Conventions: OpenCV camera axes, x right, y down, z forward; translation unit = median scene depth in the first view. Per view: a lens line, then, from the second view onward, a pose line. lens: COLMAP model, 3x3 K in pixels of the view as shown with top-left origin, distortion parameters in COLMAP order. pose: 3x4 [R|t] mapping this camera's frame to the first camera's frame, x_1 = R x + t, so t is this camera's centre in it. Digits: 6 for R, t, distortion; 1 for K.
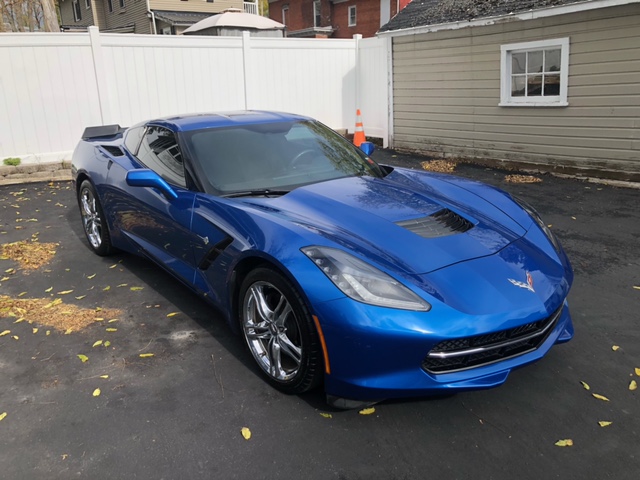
lens RADIAL K [[528.3, 0, 320.0], [0, 528.3, 240.0], [0, 0, 1]] dist [0.030391, -0.017570]
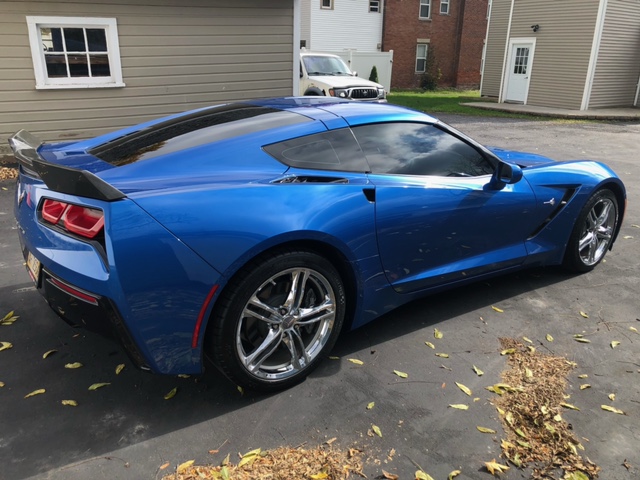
lens RADIAL K [[528.3, 0, 320.0], [0, 528.3, 240.0], [0, 0, 1]] dist [0.030391, -0.017570]
pose [[0.029827, -0.310262, 0.950183, -0.594644], [0.270797, 0.917564, 0.291110, -0.175363], [-0.962174, 0.248624, 0.111386, 0.592539]]
